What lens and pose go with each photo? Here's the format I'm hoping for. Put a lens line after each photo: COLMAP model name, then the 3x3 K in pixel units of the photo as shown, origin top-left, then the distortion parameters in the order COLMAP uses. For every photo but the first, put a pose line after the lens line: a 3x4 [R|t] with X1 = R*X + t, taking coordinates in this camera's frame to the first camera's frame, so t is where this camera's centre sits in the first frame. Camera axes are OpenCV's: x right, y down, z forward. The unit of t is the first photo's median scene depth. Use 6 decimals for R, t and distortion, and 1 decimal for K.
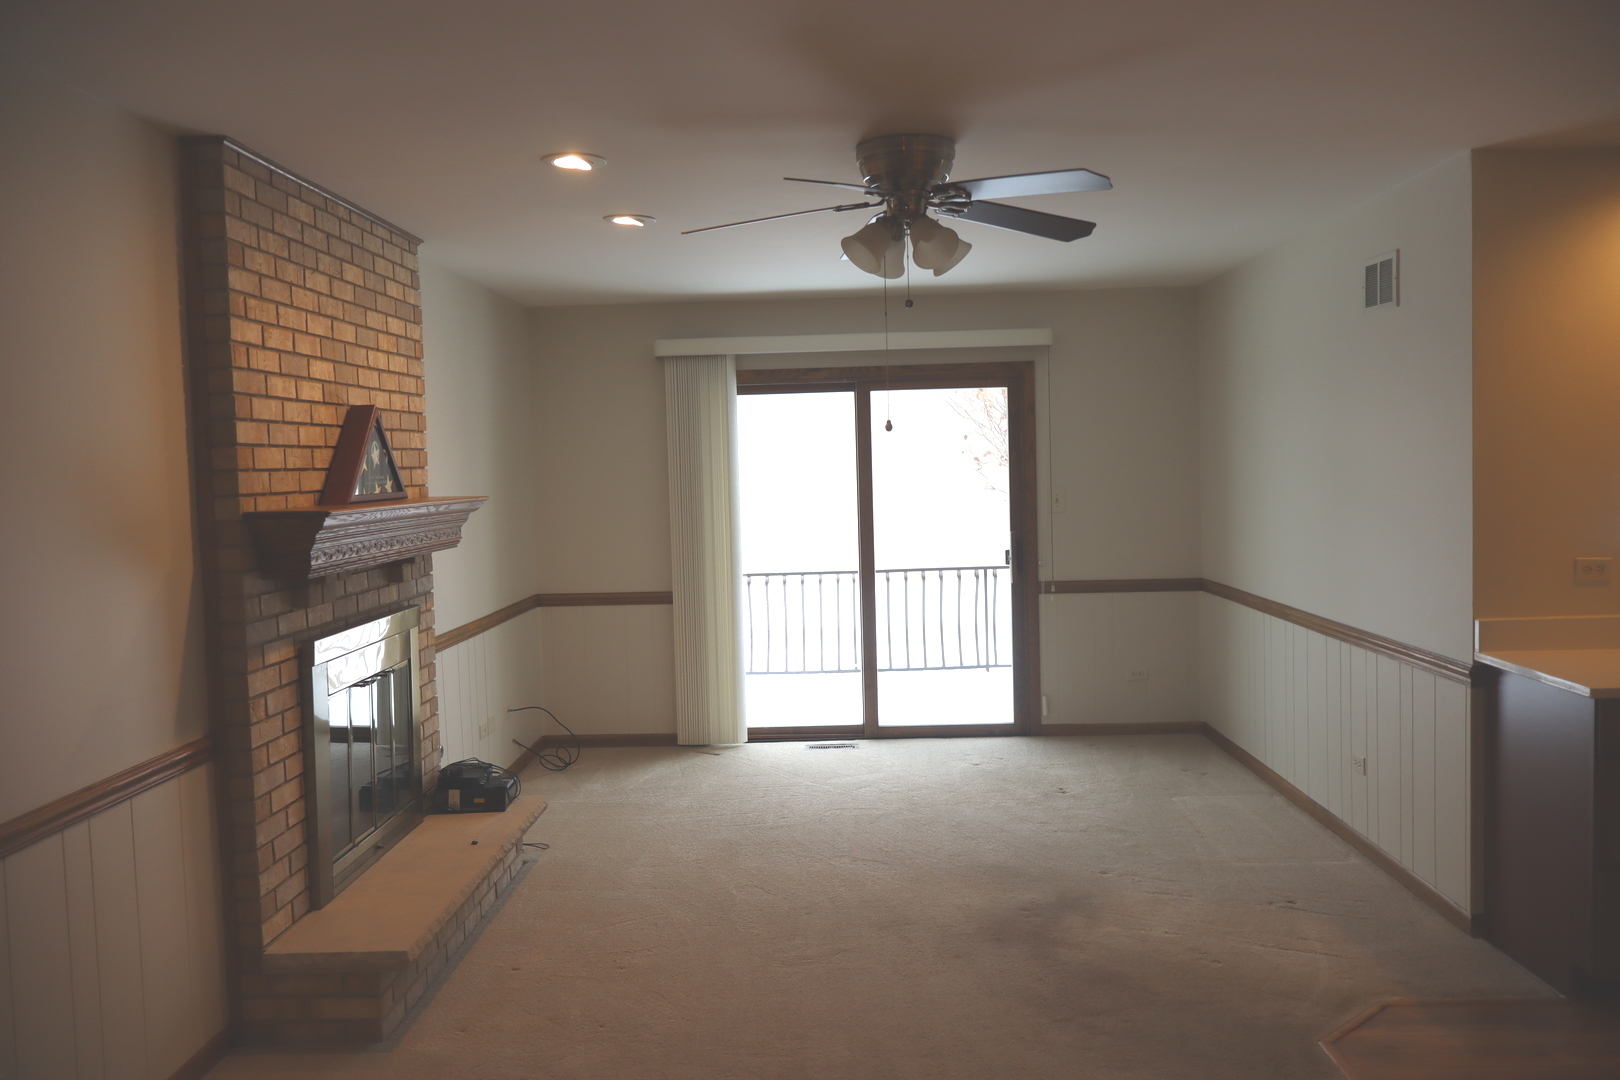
lens RADIAL K [[1349.9, 0, 811.5], [0, 1349.9, 535.7], [0, 0, 1]] dist [-0.010034, 0.010244]
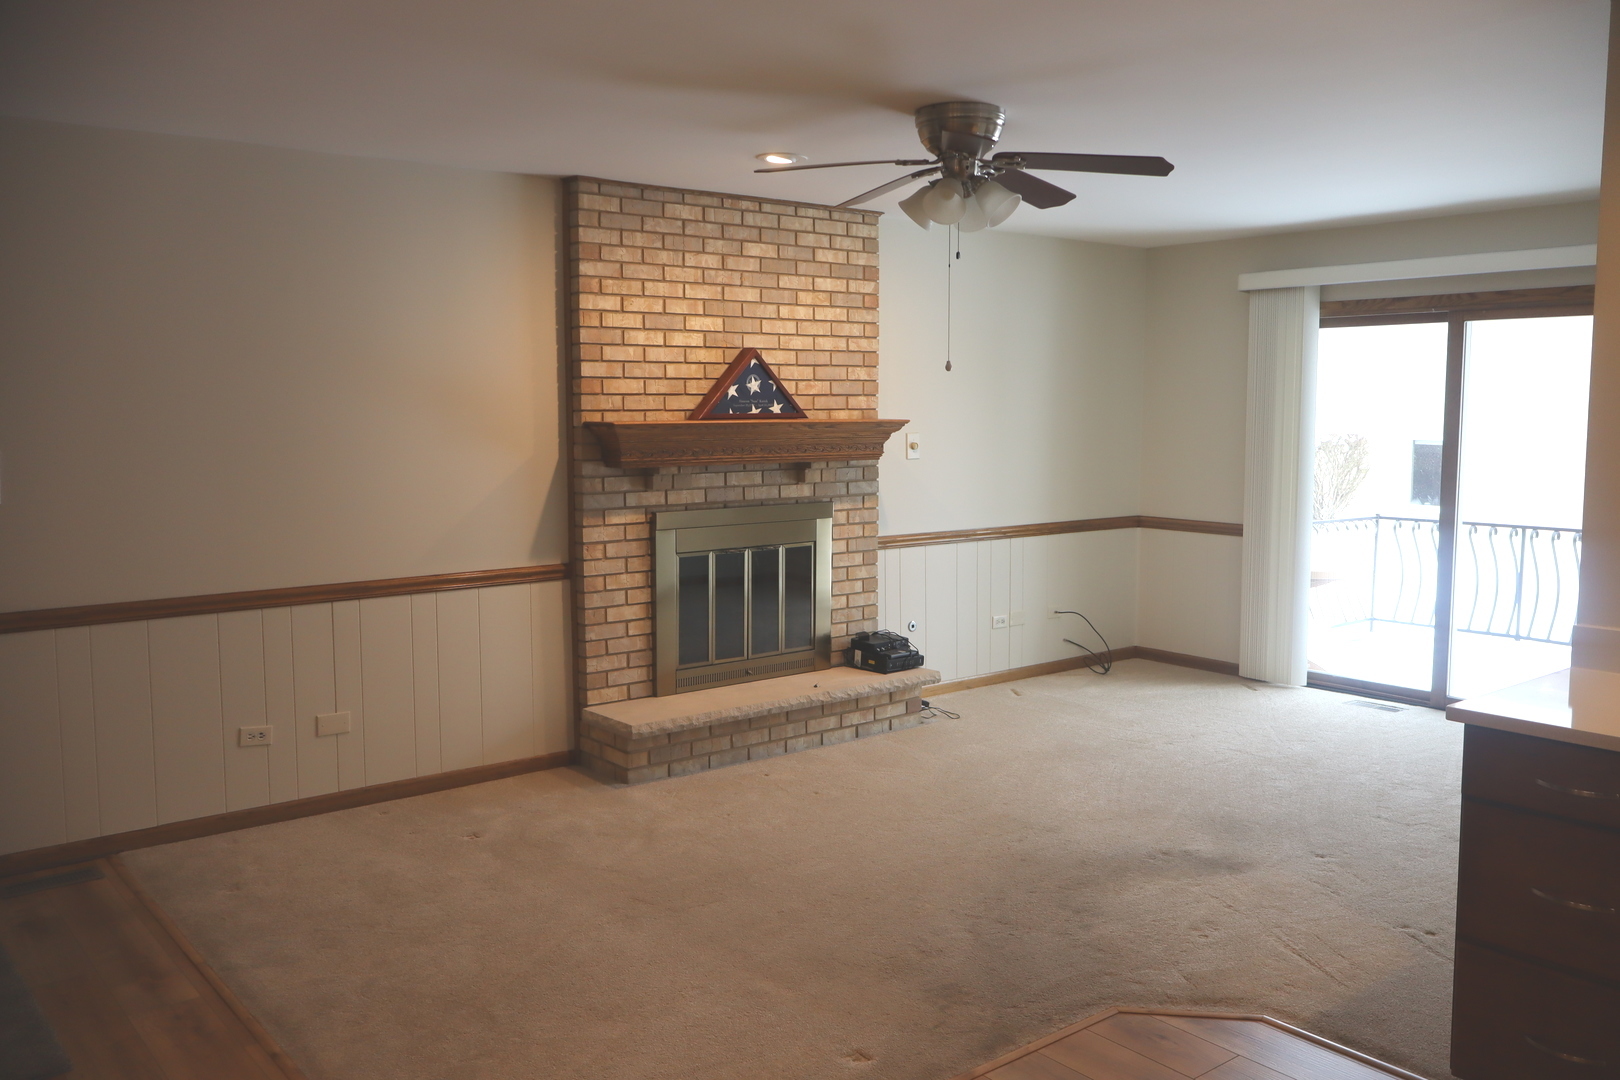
lens RADIAL K [[1349.9, 0, 811.5], [0, 1349.9, 535.7], [0, 0, 1]] dist [-0.010034, 0.010244]
pose [[0.645210, 0.101406, -0.757246, 0.658873], [-0.058749, 0.994803, 0.083161, -0.022198], [0.761744, -0.009169, 0.647814, 0.143947]]
